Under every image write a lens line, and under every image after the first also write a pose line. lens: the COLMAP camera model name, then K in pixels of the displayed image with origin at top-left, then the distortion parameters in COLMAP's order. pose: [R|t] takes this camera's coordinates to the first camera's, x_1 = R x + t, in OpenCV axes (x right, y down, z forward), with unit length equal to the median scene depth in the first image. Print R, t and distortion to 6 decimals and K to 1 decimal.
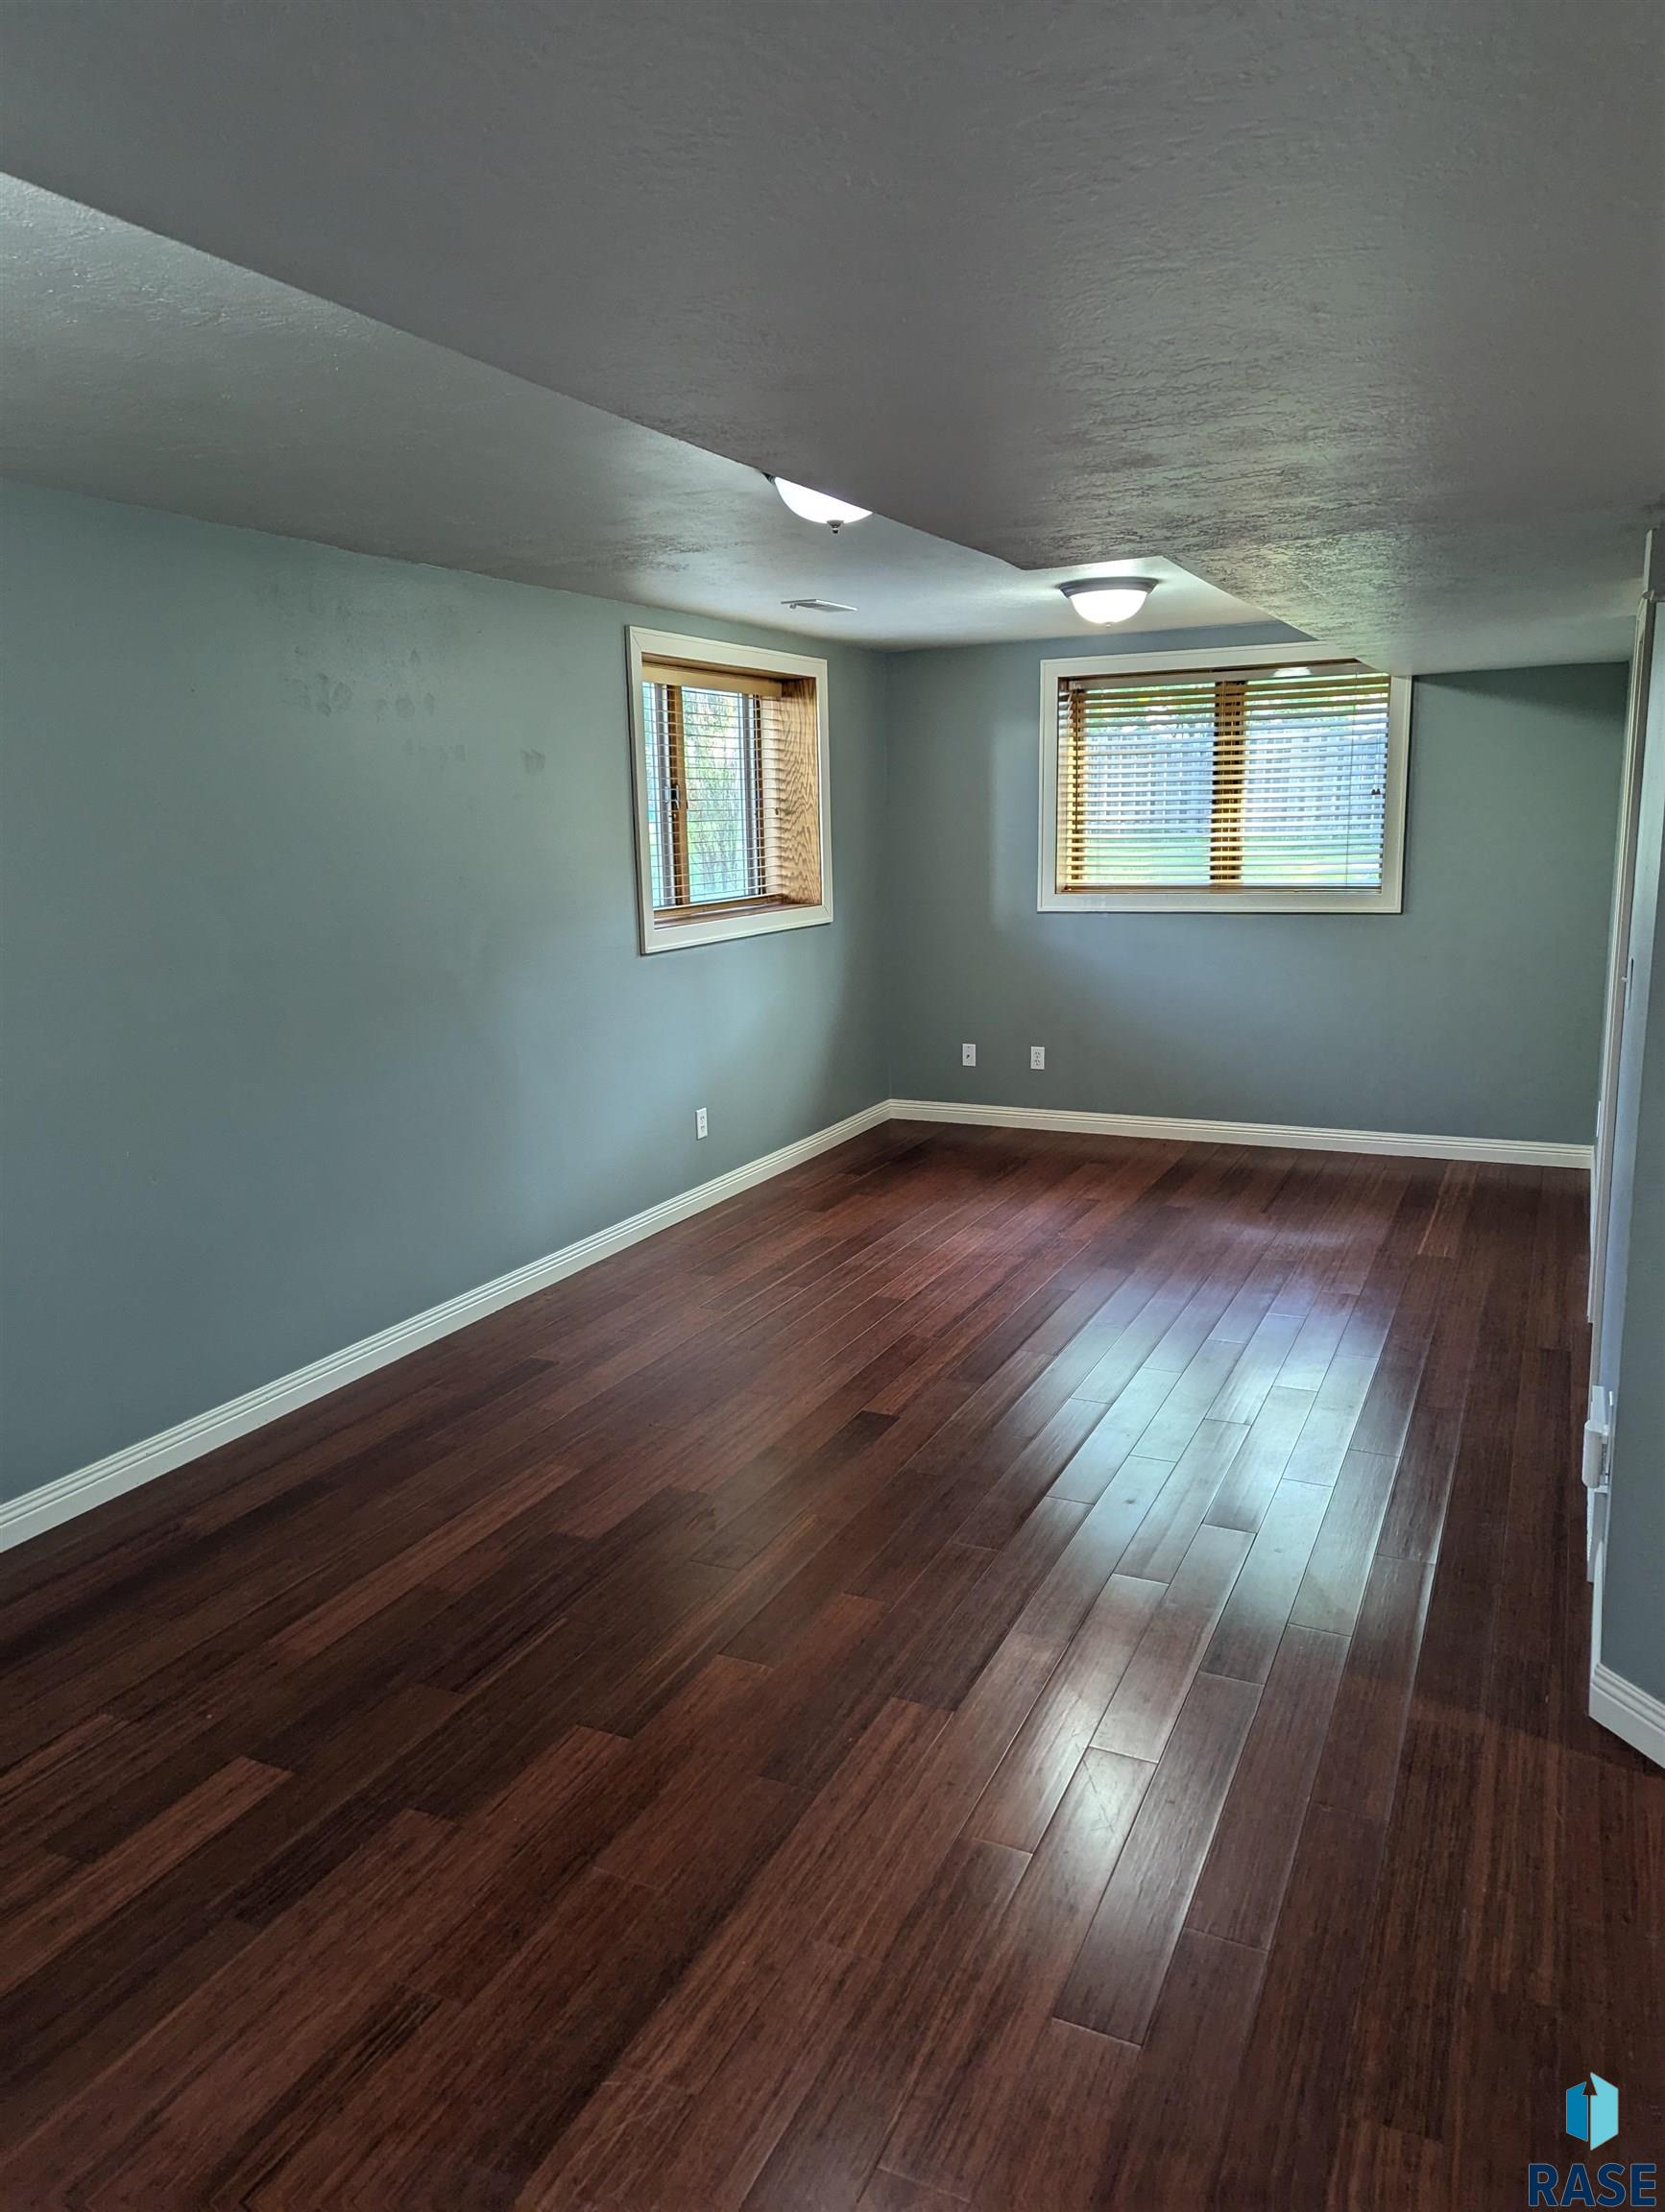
lens RADIAL K [[1552.7, 0, 832.5], [0, 1552.7, 1106.0], [0, 0, 1]] dist [0.037855, -0.008958]
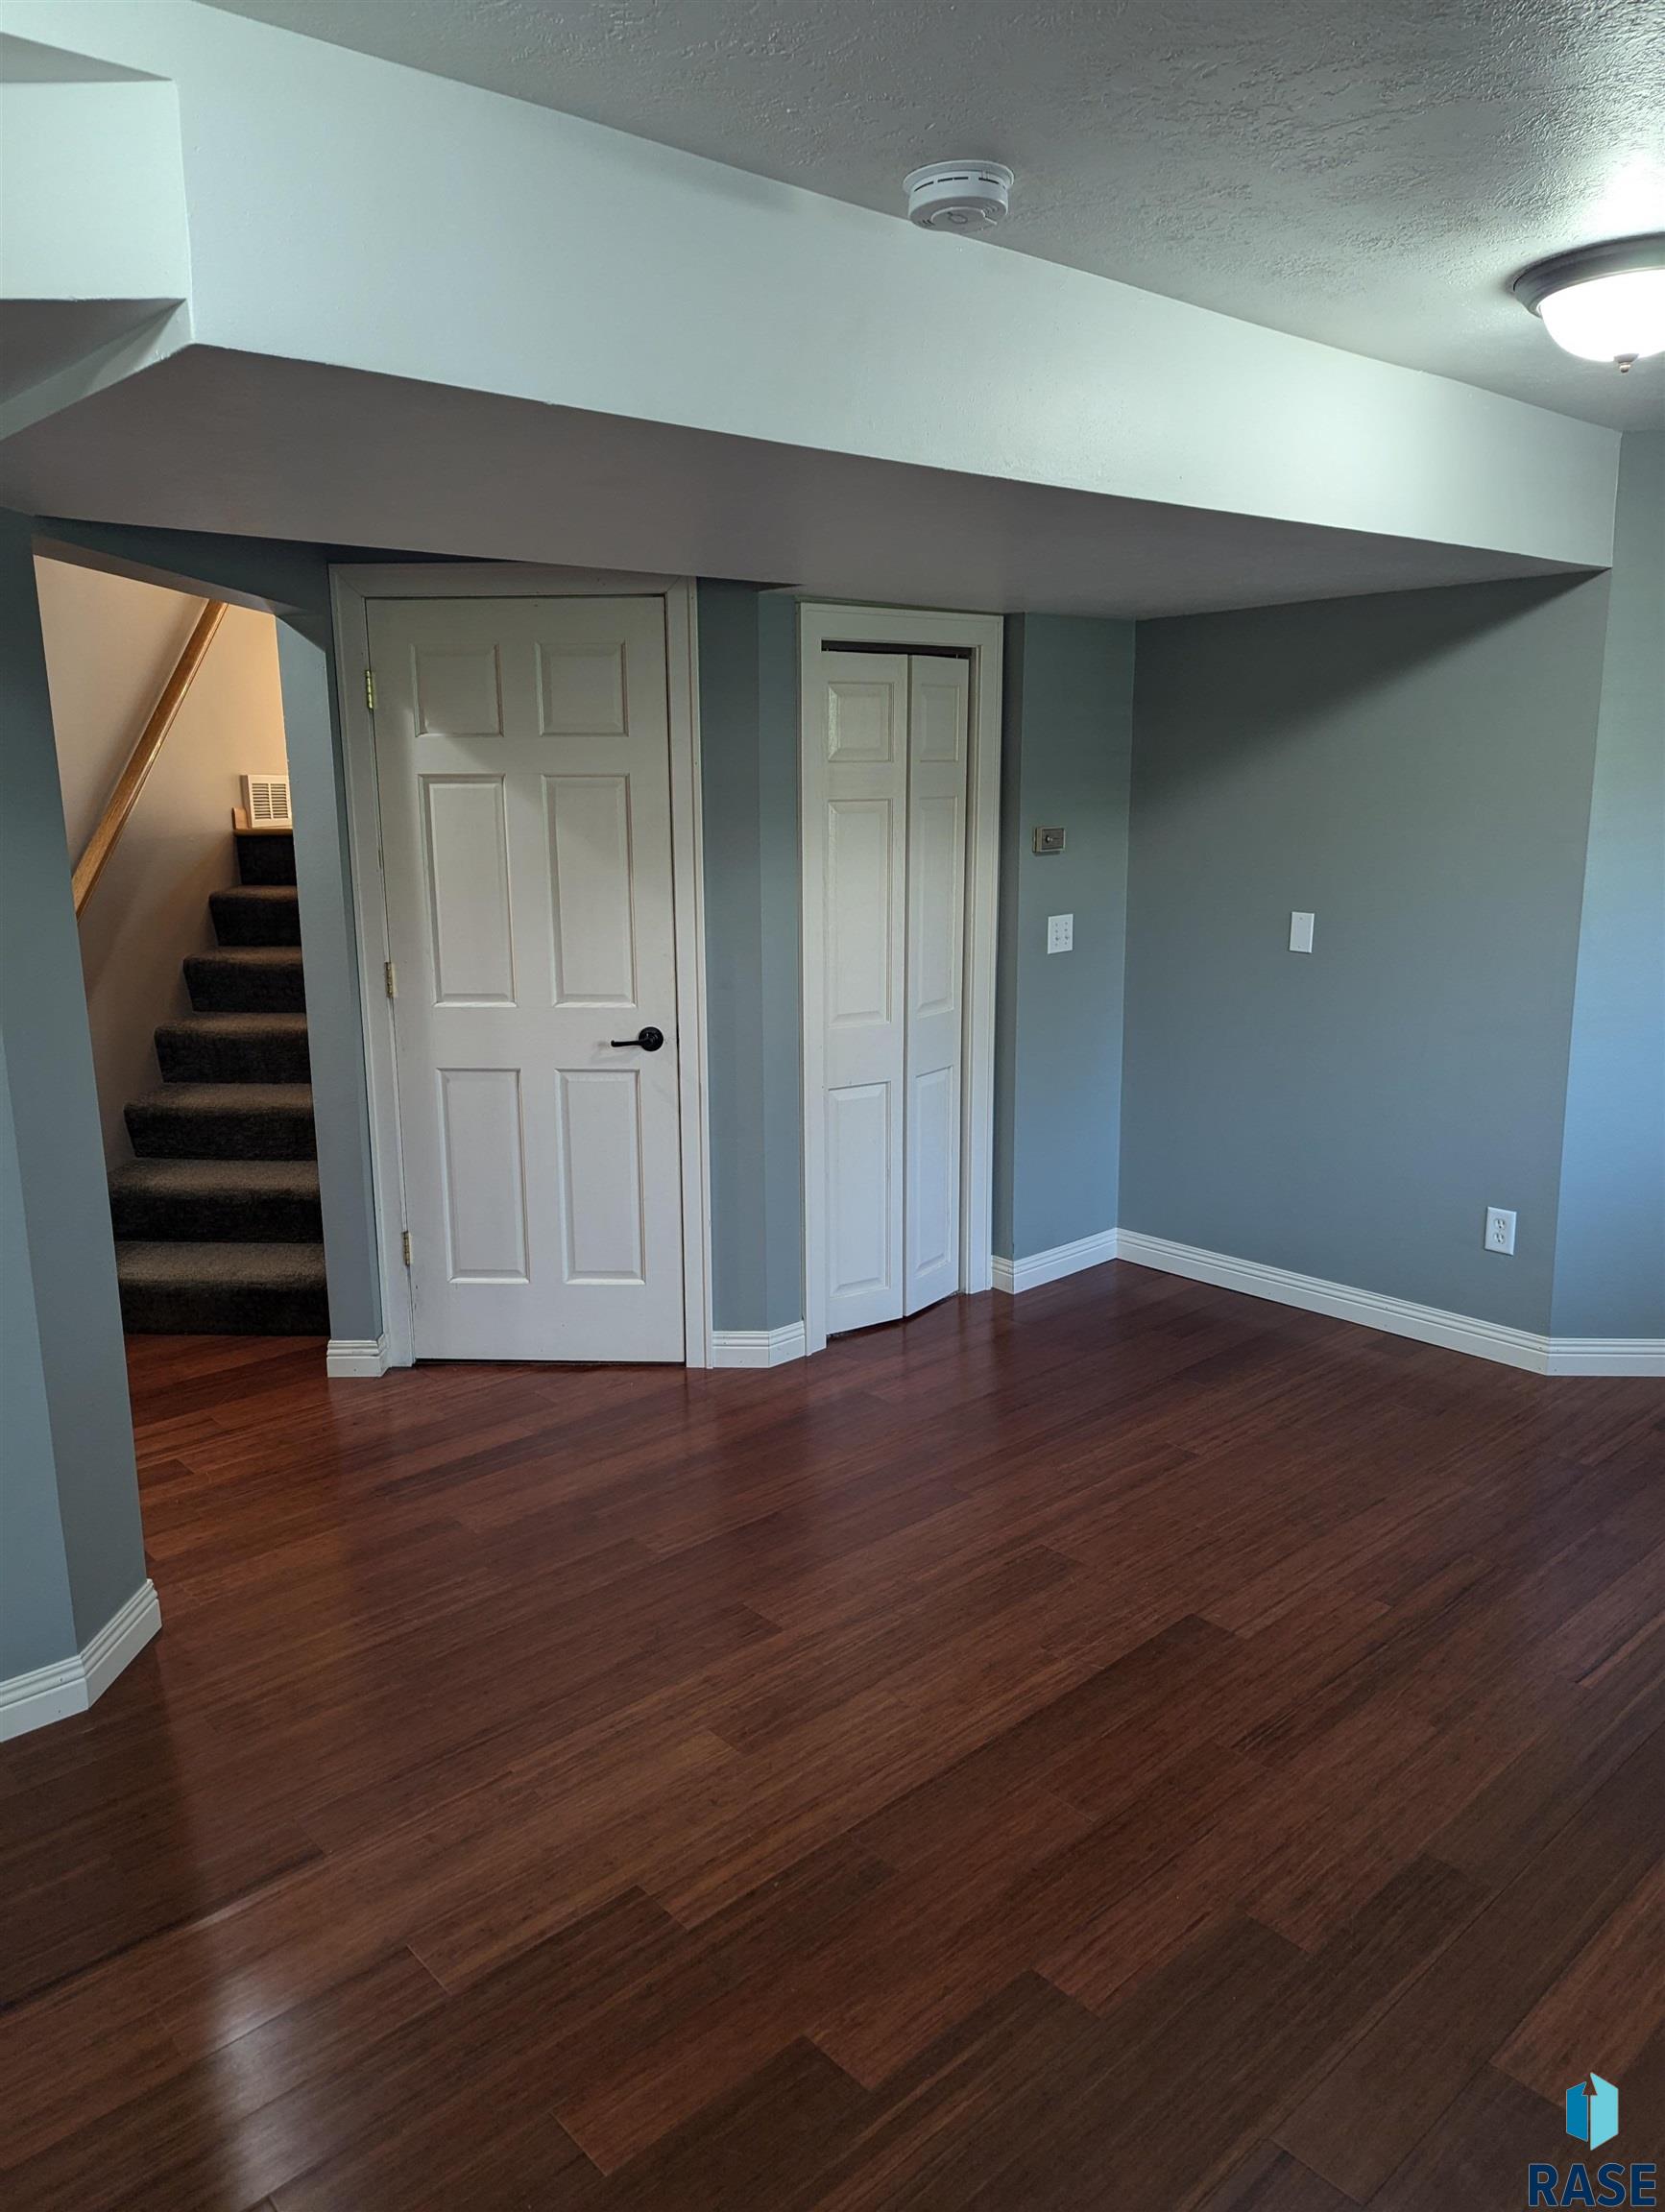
lens RADIAL K [[1548.1, 0, 759.9], [0, 1548.1, 1101.8], [0, 0, 1]] dist [0.025687, -0.000764]
pose [[-0.910907, -0.051400, 0.409398, -0.353483], [0.113646, 0.922579, 0.368691, -0.343698], [-0.396653, 0.382369, -0.834542, 1.800949]]
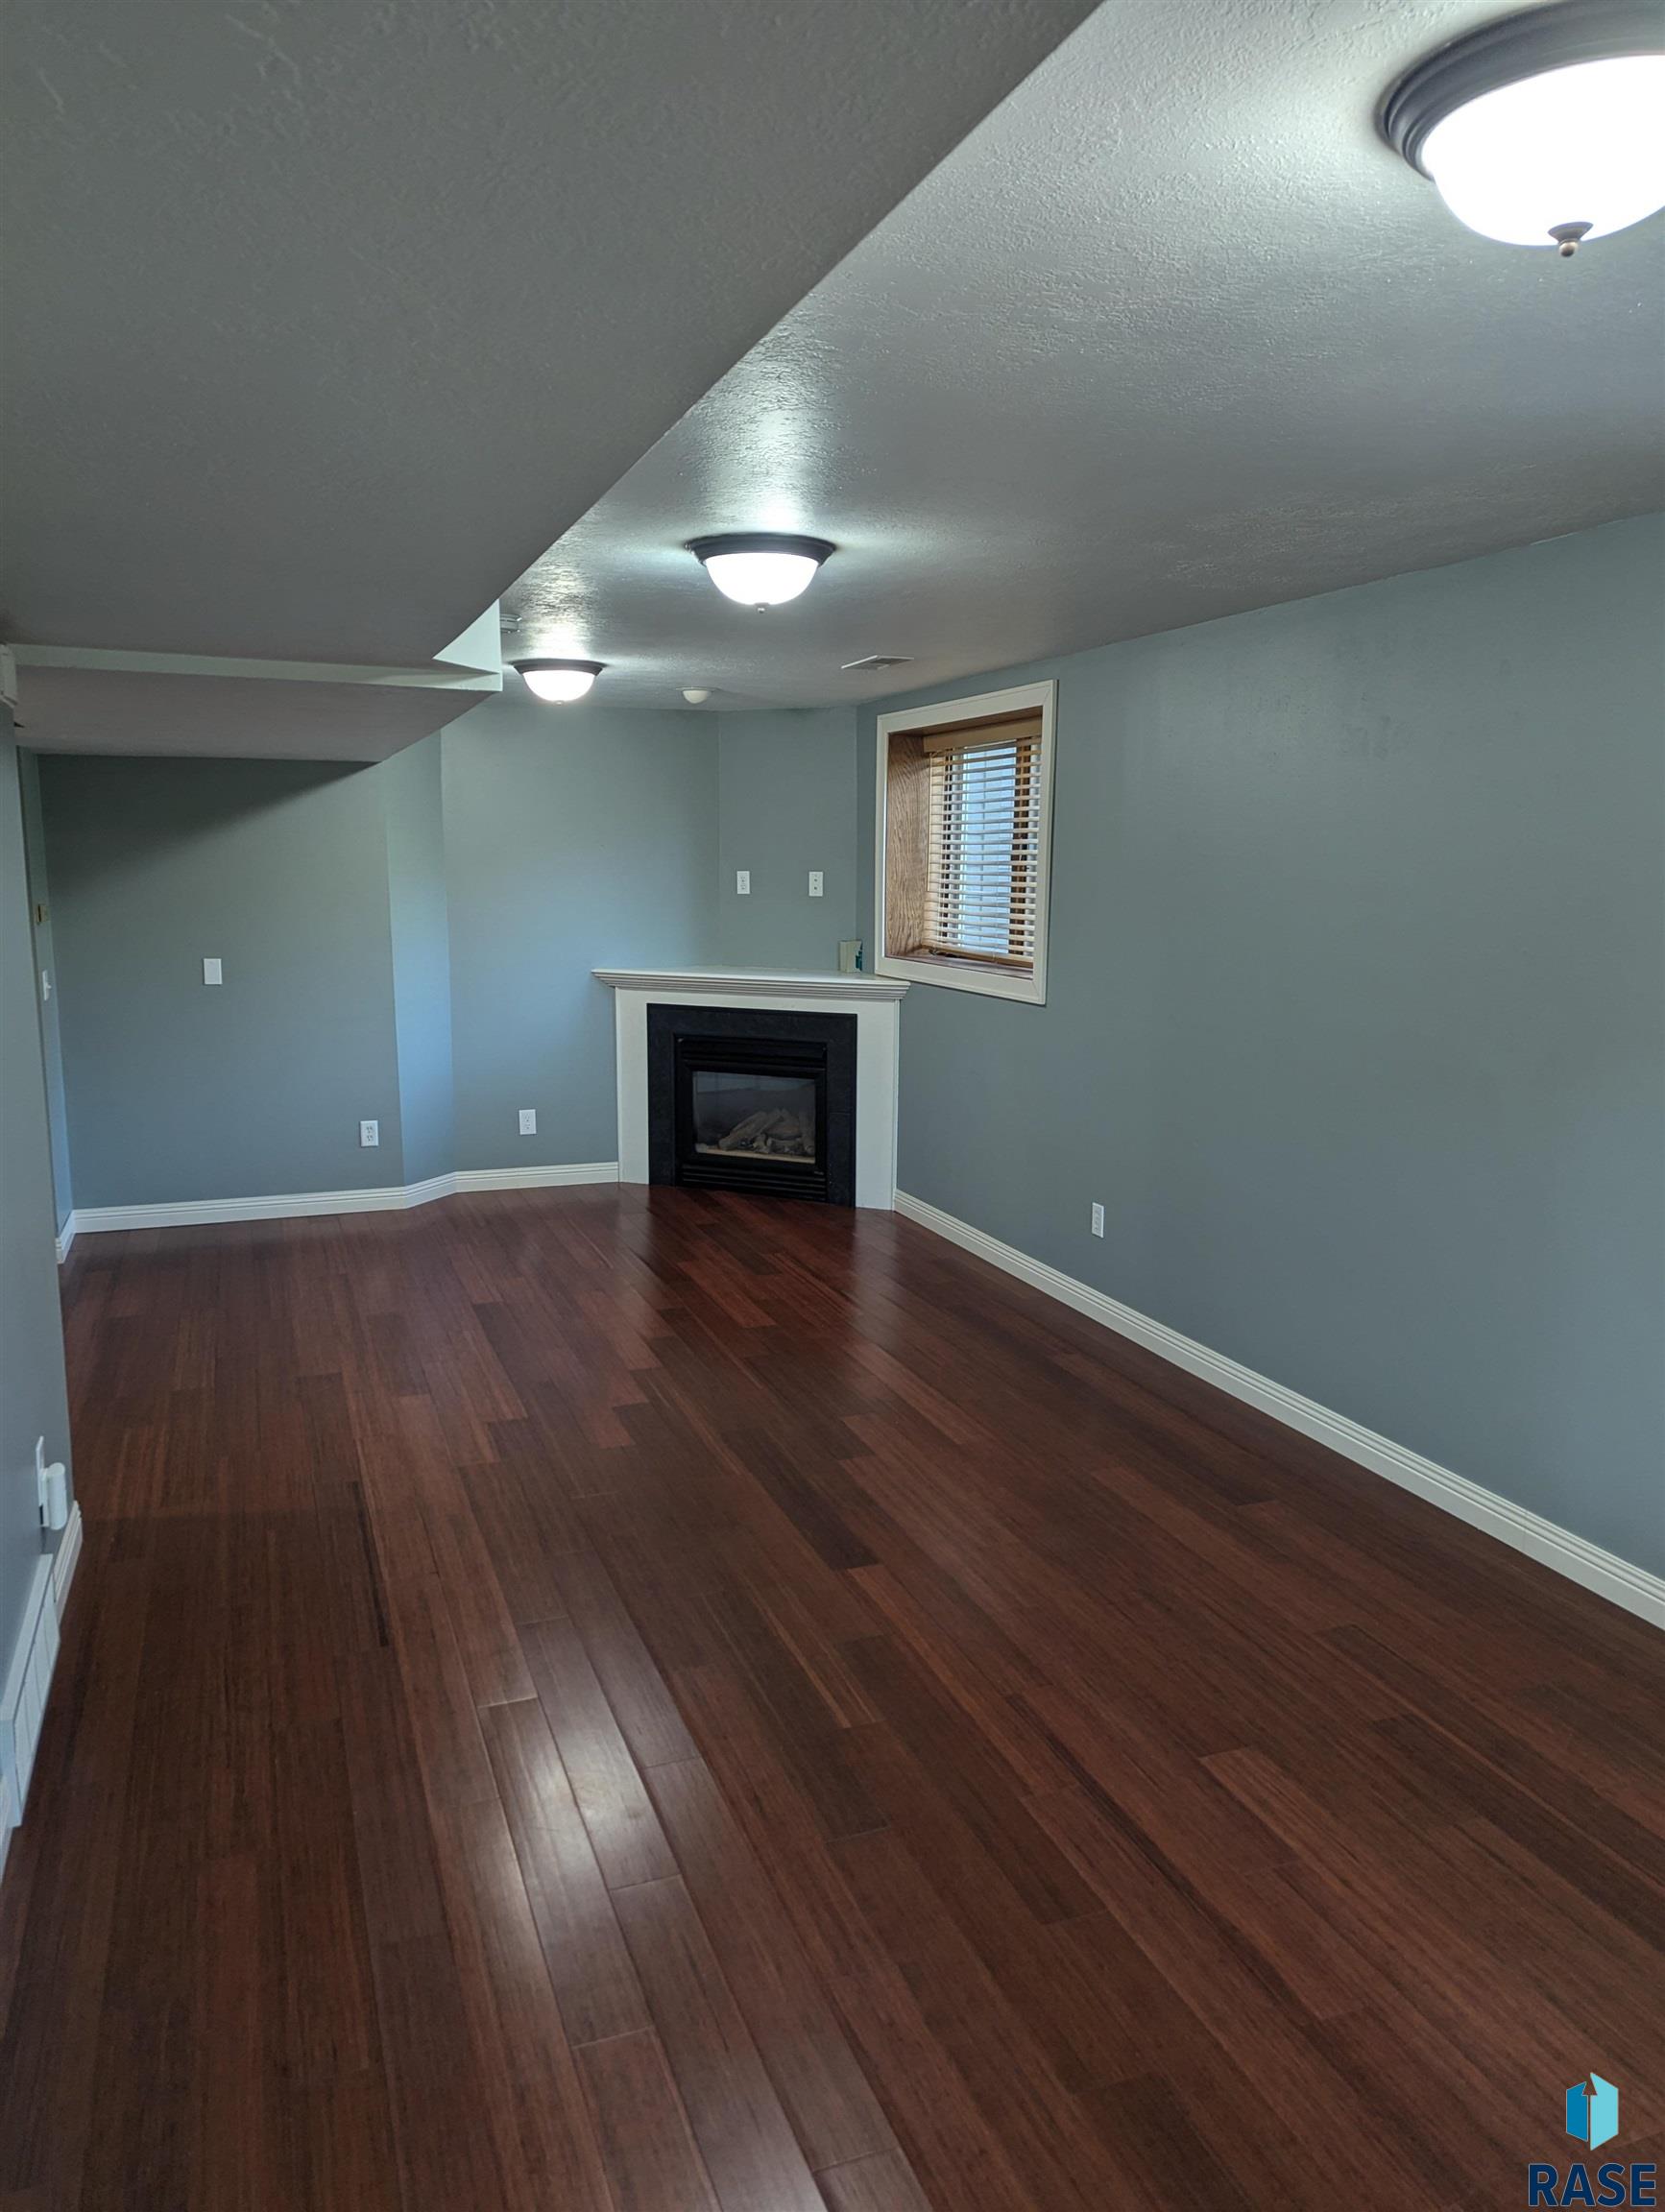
lens RADIAL K [[1552.7, 0, 832.5], [0, 1552.7, 1106.0], [0, 0, 1]] dist [0.037855, -0.008958]
pose [[-0.699644, 0.132101, -0.702174, 1.097924], [-0.124504, 0.945183, 0.301874, -0.543287], [0.703561, 0.298627, -0.644844, 2.630929]]
